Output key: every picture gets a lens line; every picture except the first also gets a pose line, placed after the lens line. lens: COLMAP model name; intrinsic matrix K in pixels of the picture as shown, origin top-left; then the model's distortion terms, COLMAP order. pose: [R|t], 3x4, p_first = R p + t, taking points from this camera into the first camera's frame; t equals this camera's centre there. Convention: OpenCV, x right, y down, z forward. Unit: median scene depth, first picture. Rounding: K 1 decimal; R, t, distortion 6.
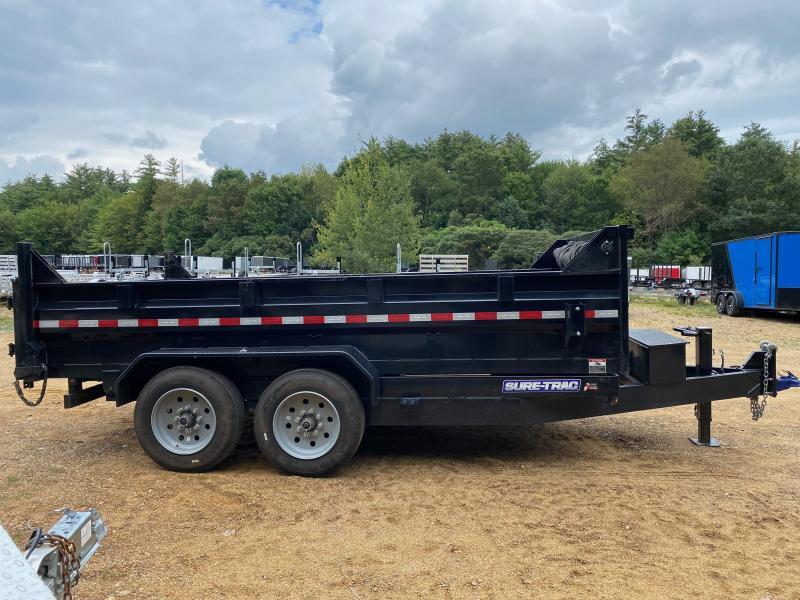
lens RADIAL K [[615.7, 0, 404.0], [0, 615.7, 299.0], [0, 0, 1]] dist [0.010102, -0.002523]
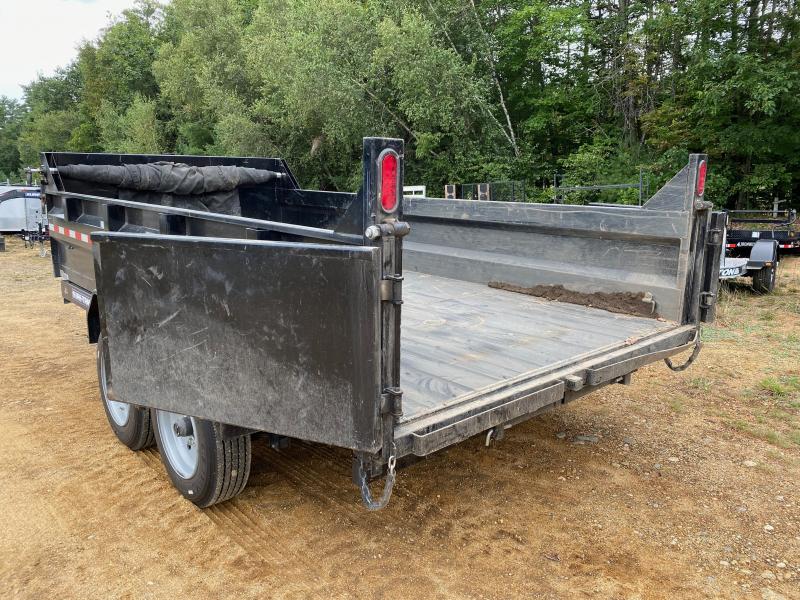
lens RADIAL K [[612.2, 0, 405.7], [0, 612.2, 300.0], [0, 0, 1]] dist [0.018636, -0.014649]
pose [[-0.737544, -0.123767, 0.663861, -0.060177], [0.040758, 0.973111, 0.226703, -0.007283], [-0.674069, 0.194261, -0.712667, 0.124512]]
